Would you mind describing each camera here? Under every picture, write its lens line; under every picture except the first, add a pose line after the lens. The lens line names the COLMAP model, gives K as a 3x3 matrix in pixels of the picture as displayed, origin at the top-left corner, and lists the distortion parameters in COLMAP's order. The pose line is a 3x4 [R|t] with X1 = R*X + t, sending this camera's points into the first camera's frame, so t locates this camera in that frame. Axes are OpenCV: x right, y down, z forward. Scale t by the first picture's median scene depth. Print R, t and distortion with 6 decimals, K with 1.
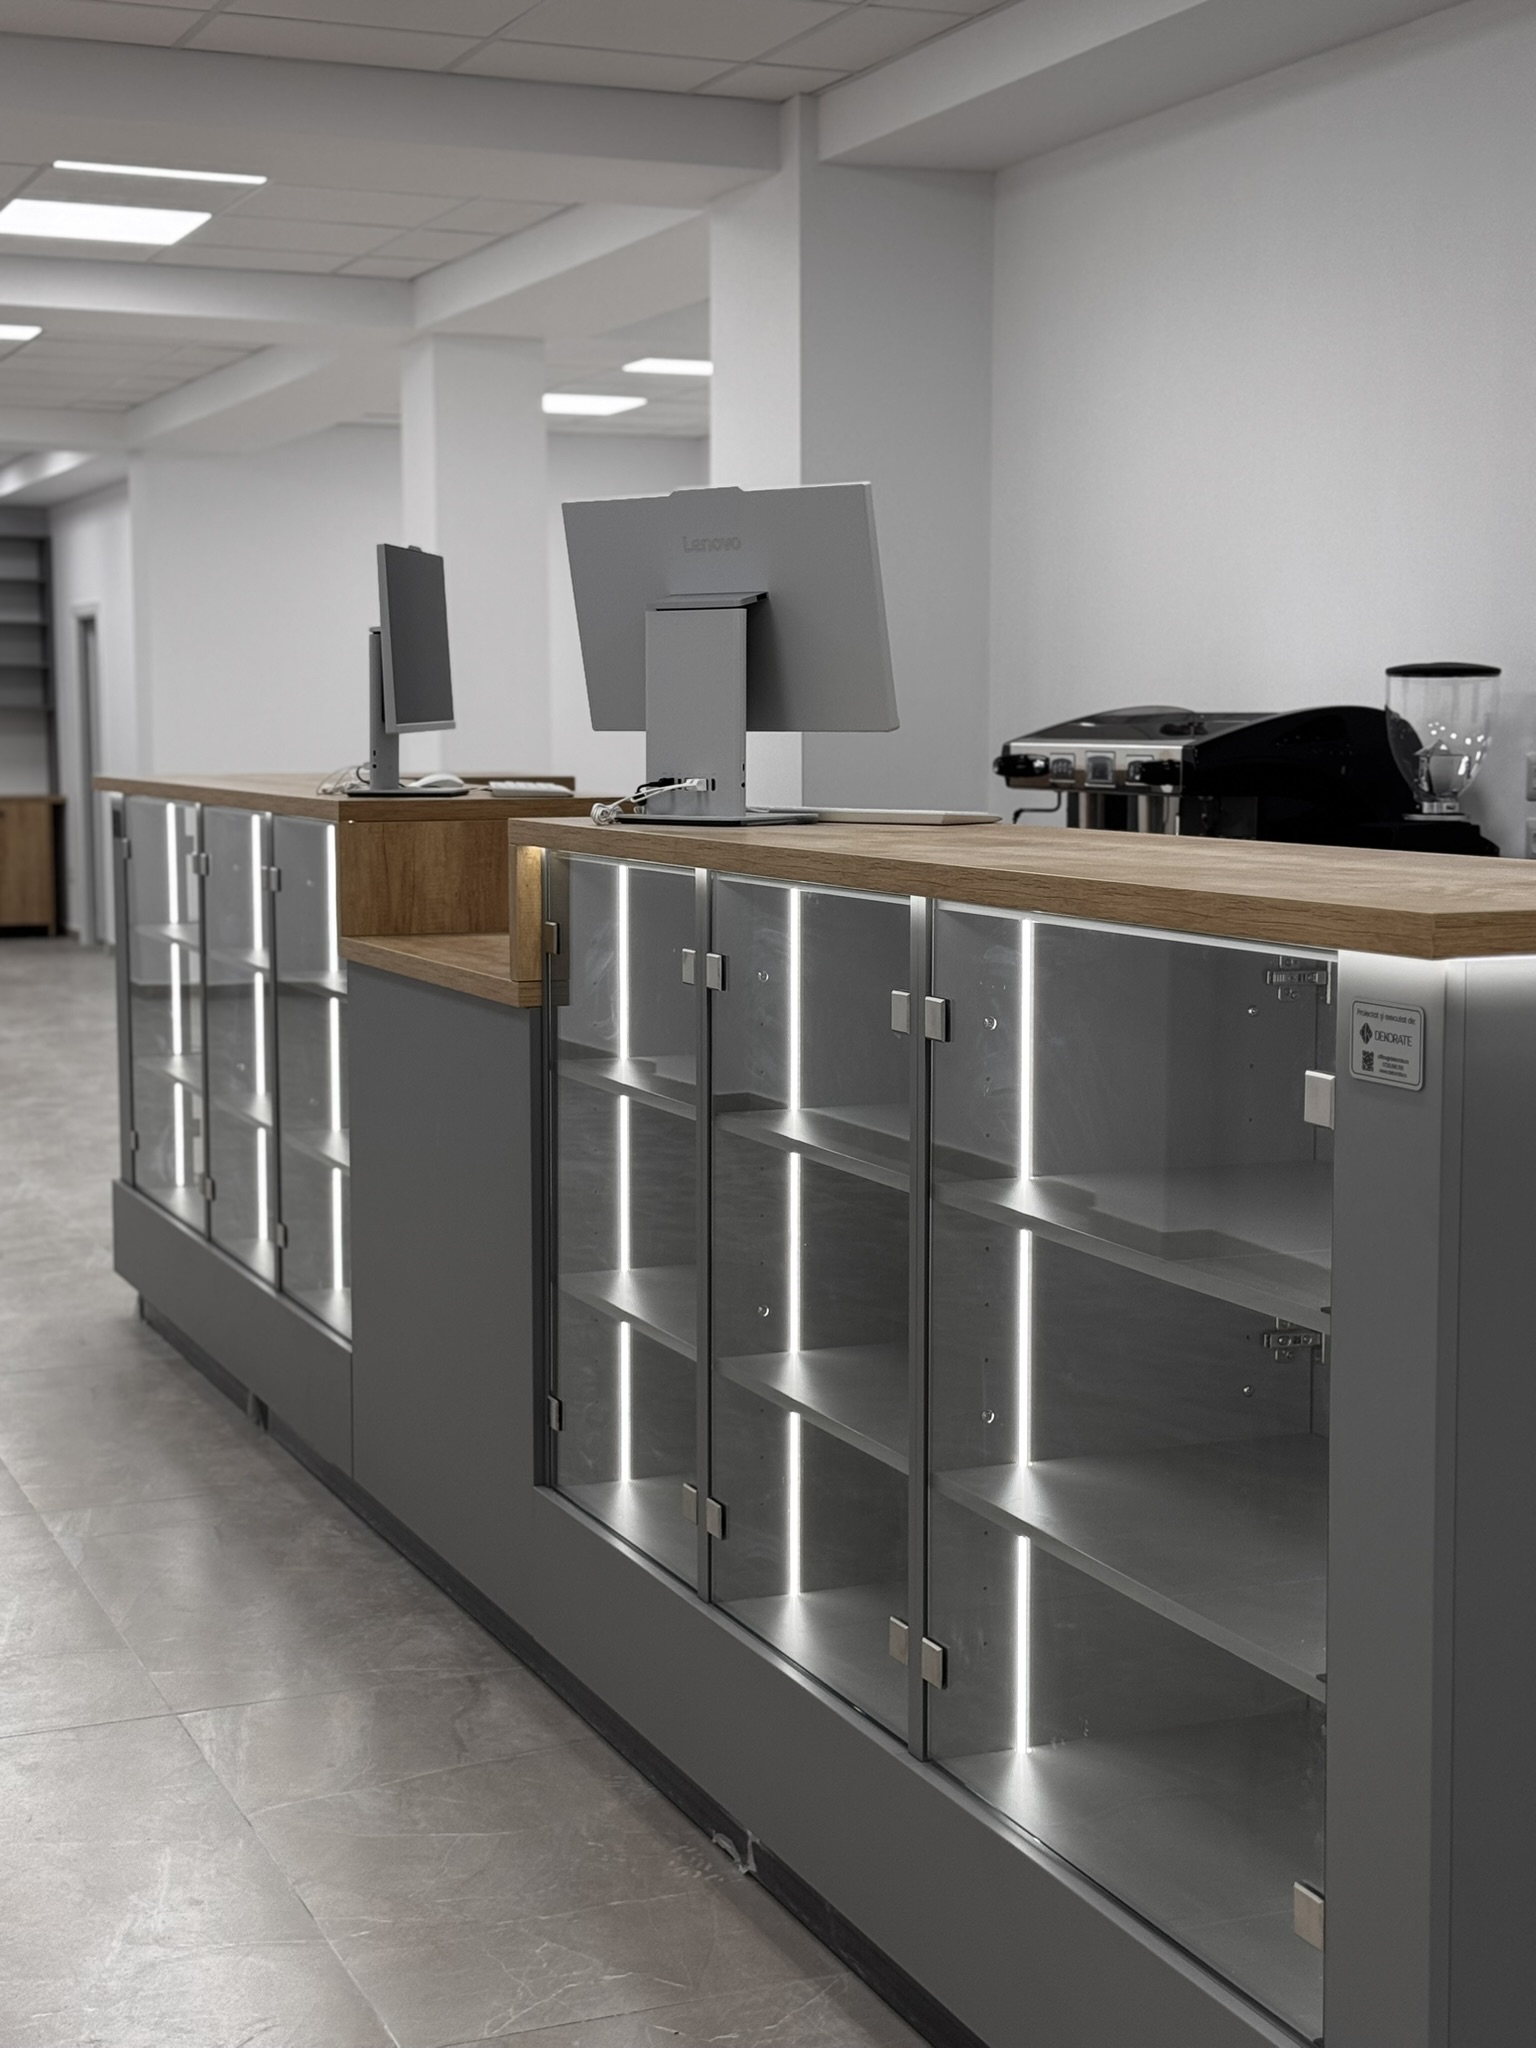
lens RADIAL K [[3060.7, 0, 768.0], [0, 3060.7, 1024.0], [0, 0, 1]] dist [0.167962, -0.216266]
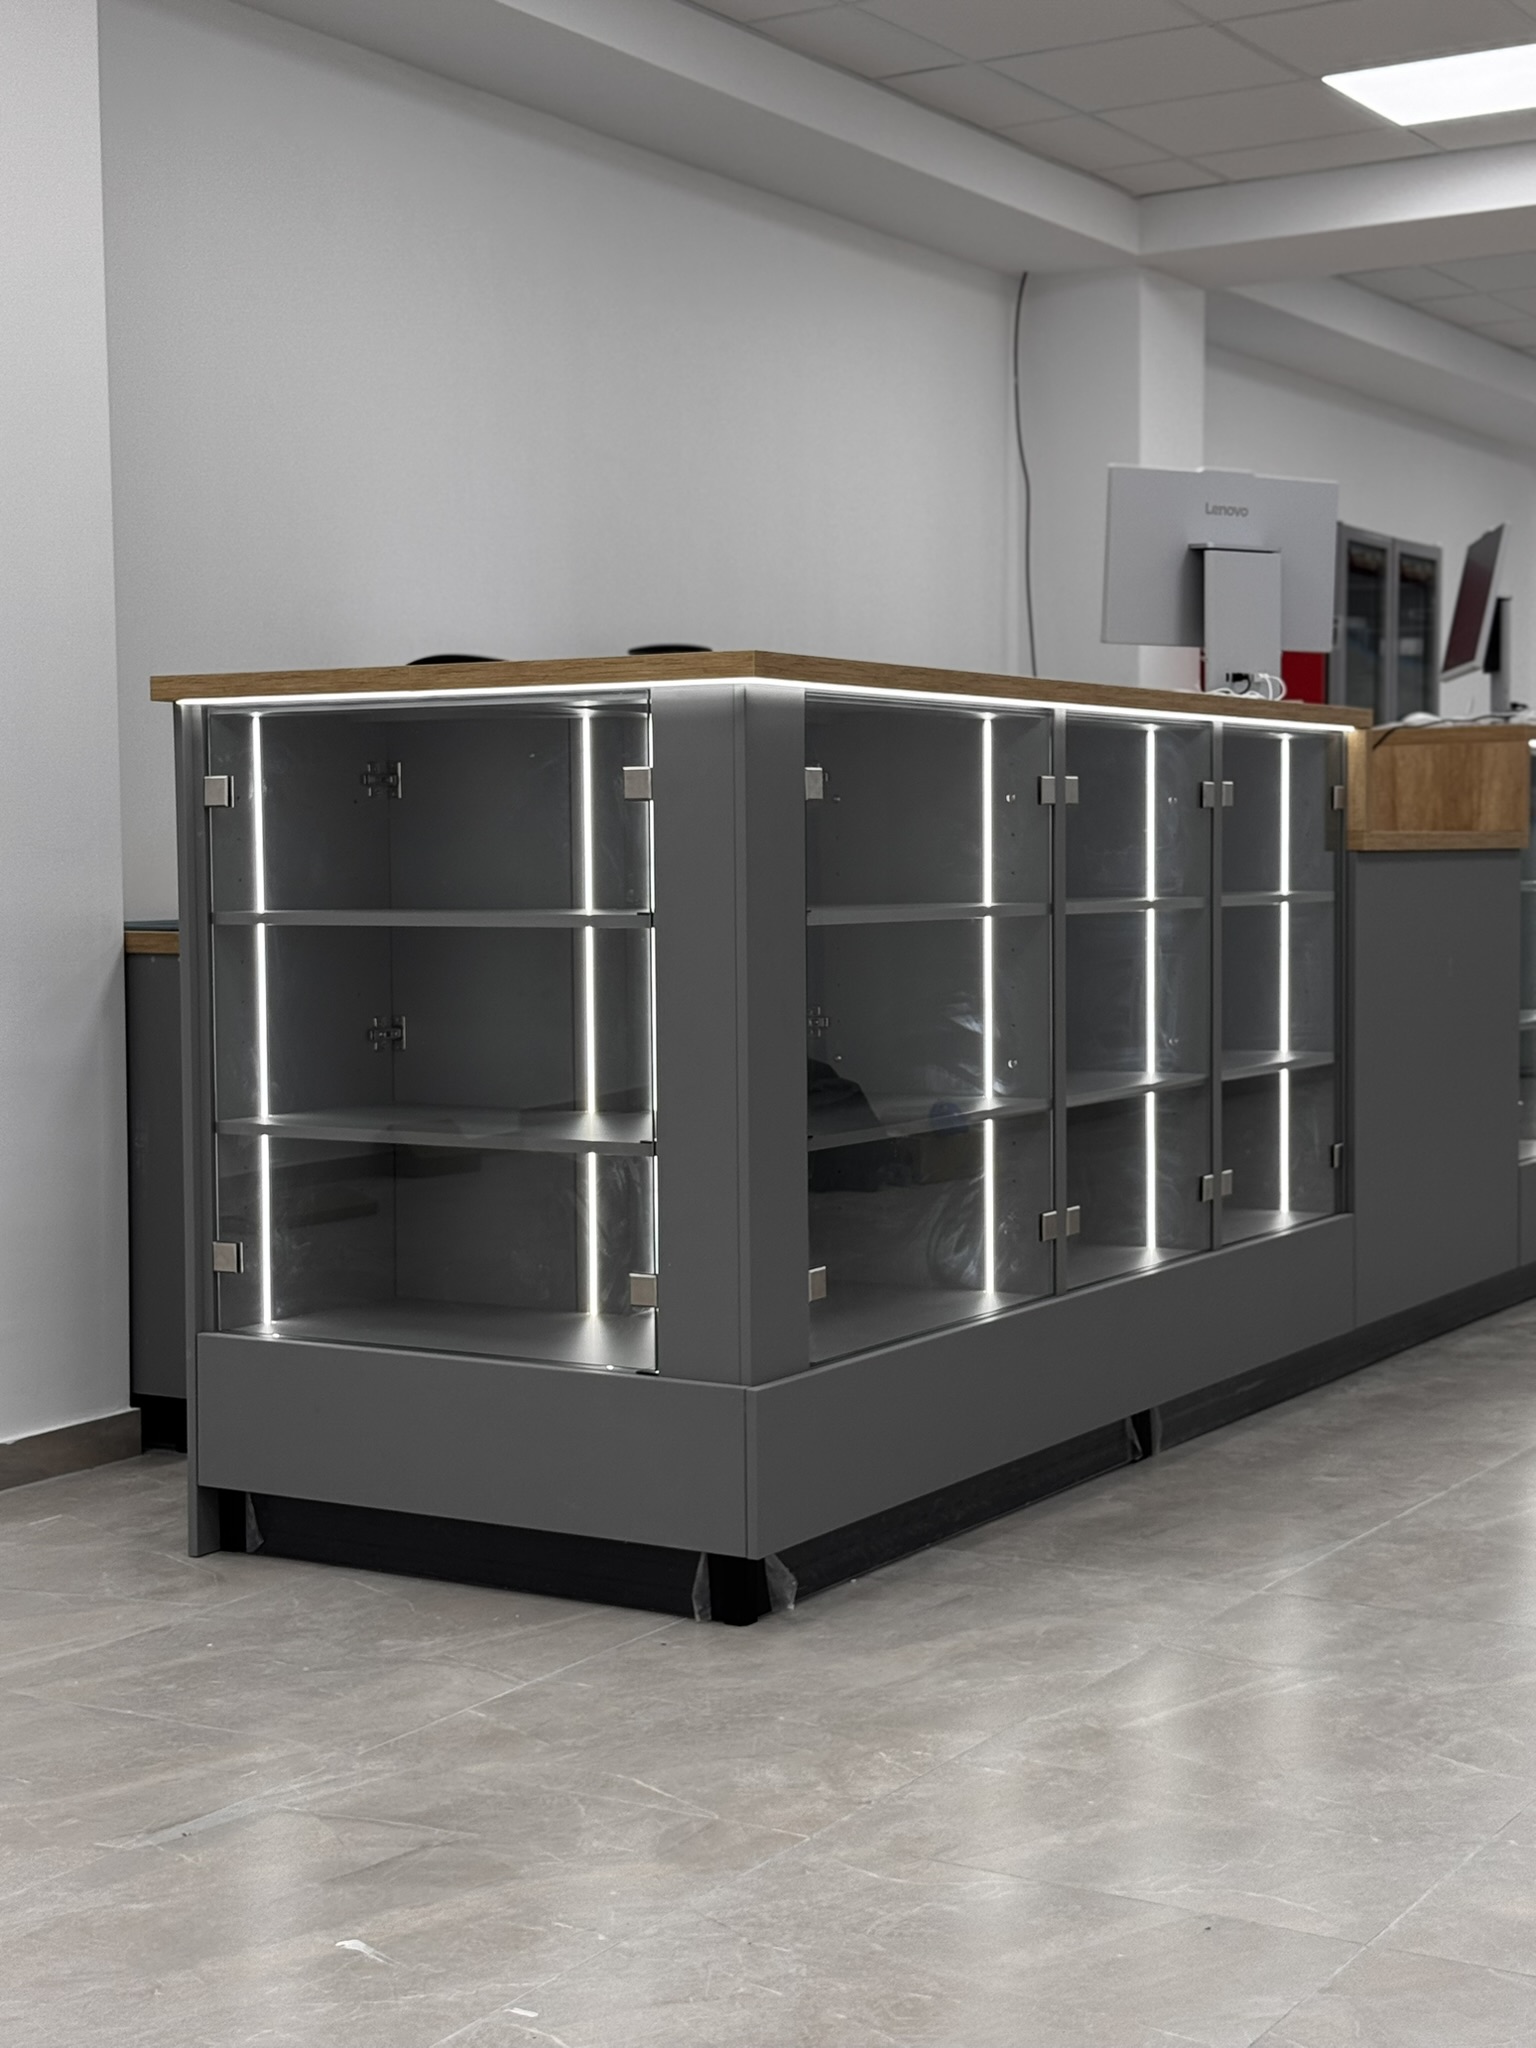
lens RADIAL K [[3060.7, 0, 768.0], [0, 3060.7, 1024.0], [0, 0, 1]] dist [0.167962, -0.216266]
pose [[-0.588306, -0.041228, 0.807587, -1.038502], [0.090669, 0.989039, 0.116540, -0.124416], [-0.803539, 0.141784, -0.578119, 2.072648]]
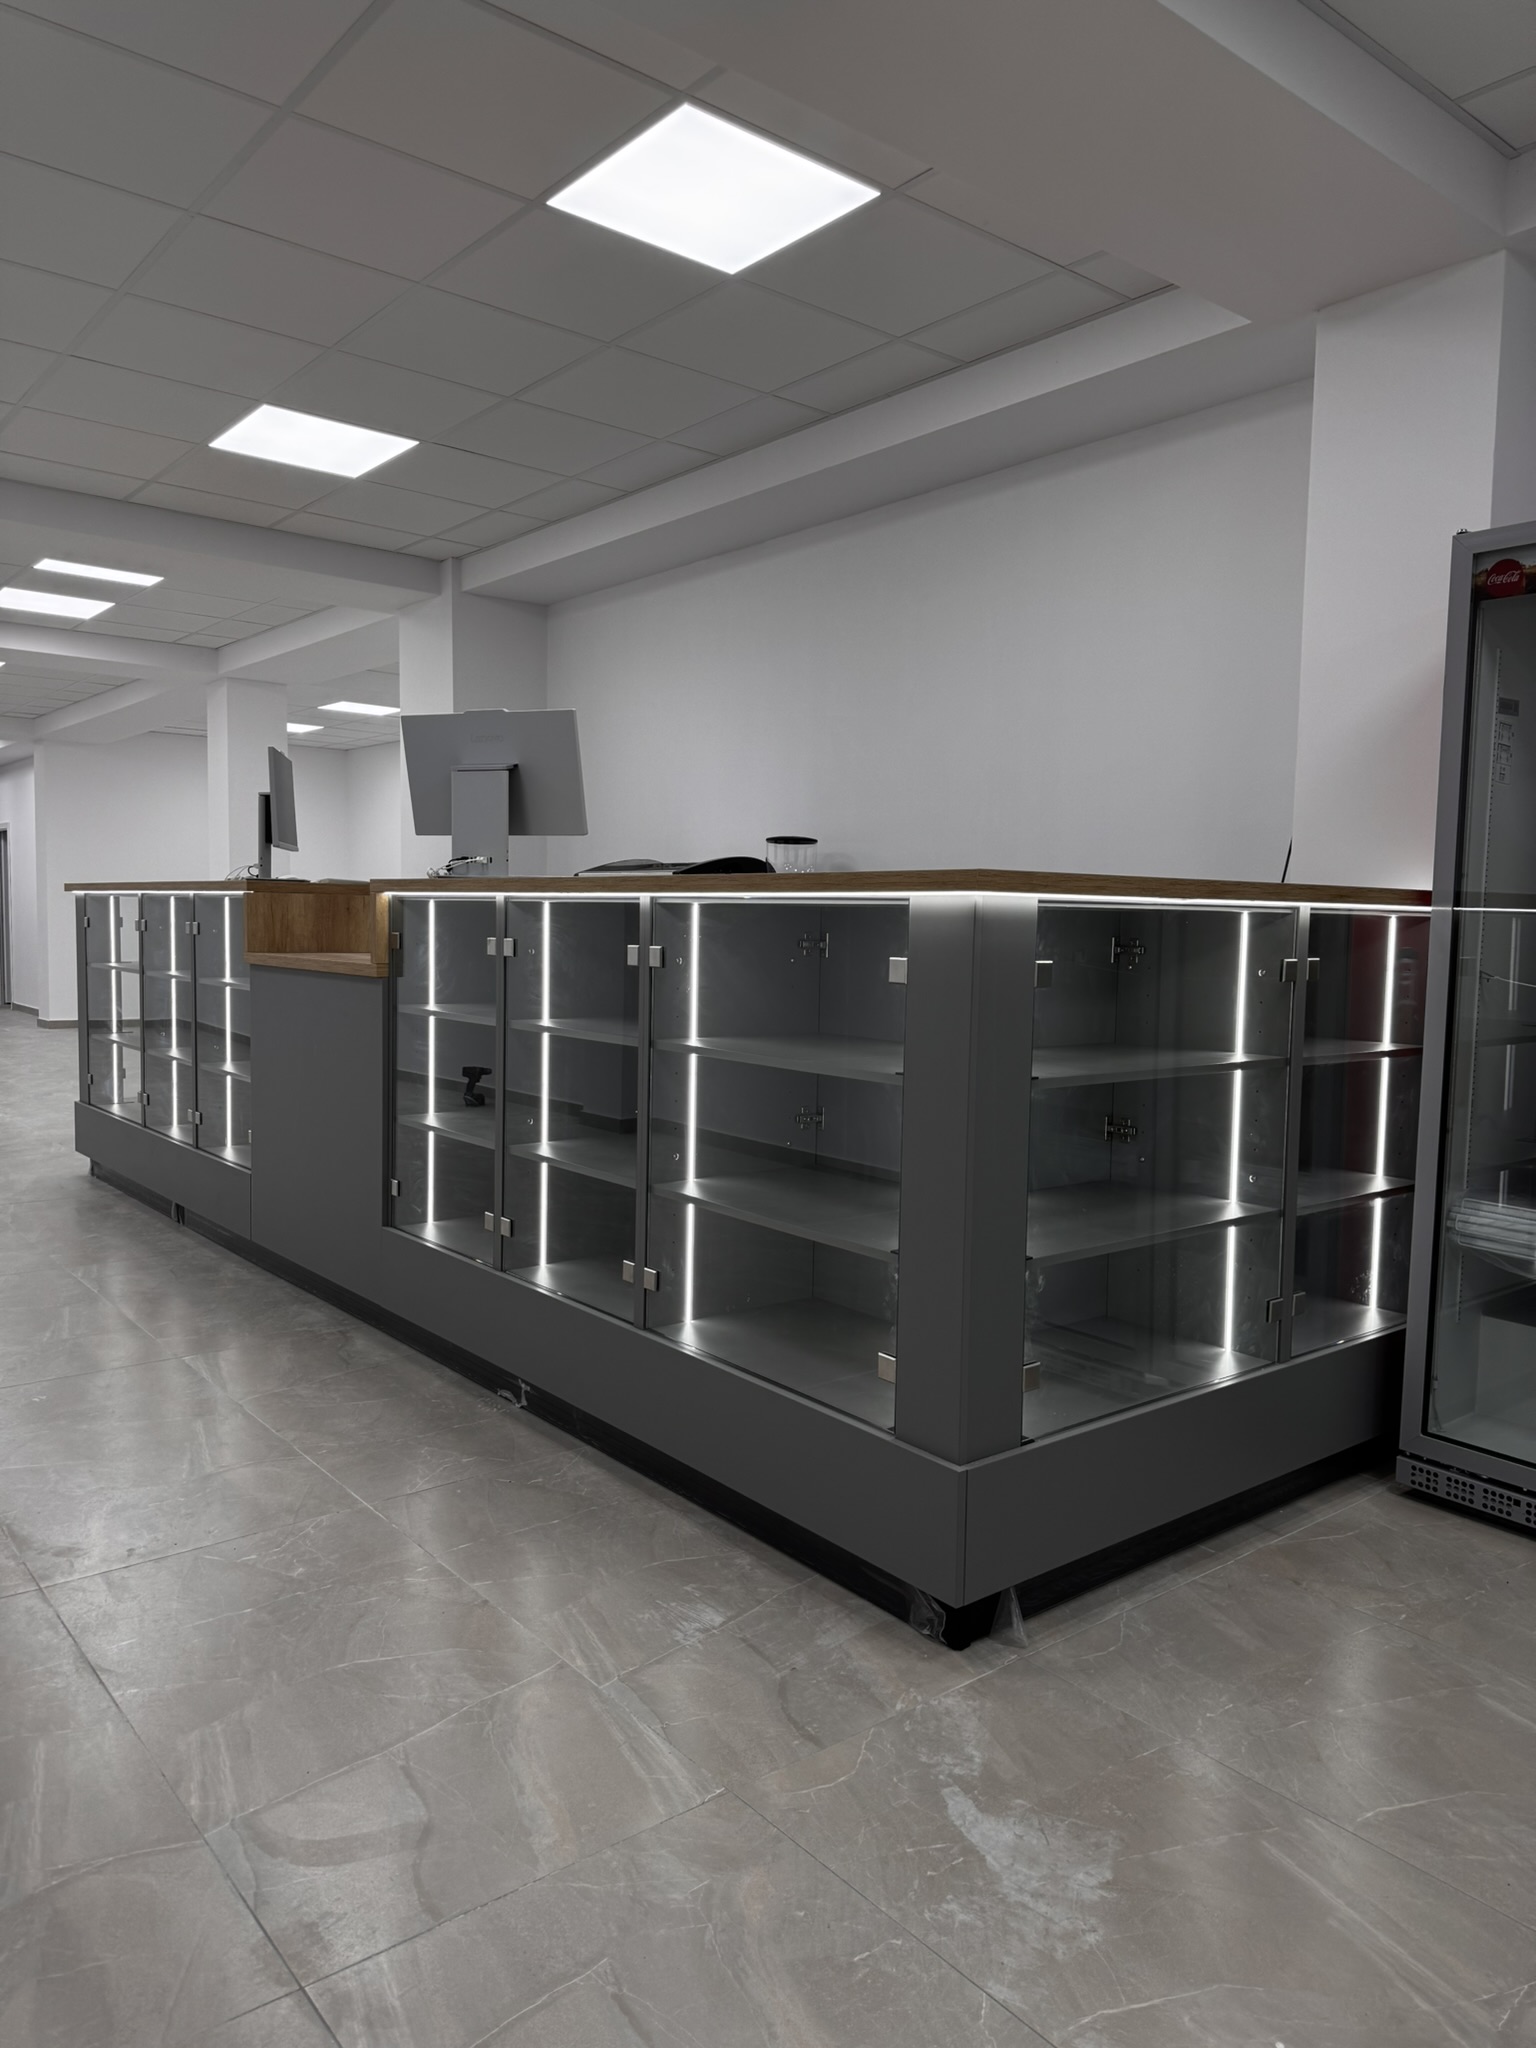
lens RADIAL K [[1434.9, 0, 768.0], [0, 1434.9, 1024.0], [0, 0, 1]] dist [0.179260, -0.360305]
pose [[0.959240, -0.001988, 0.282584, -0.096708], [0.008924, 0.999690, -0.023263, 0.044663], [-0.282450, 0.024836, 0.958960, 0.052121]]
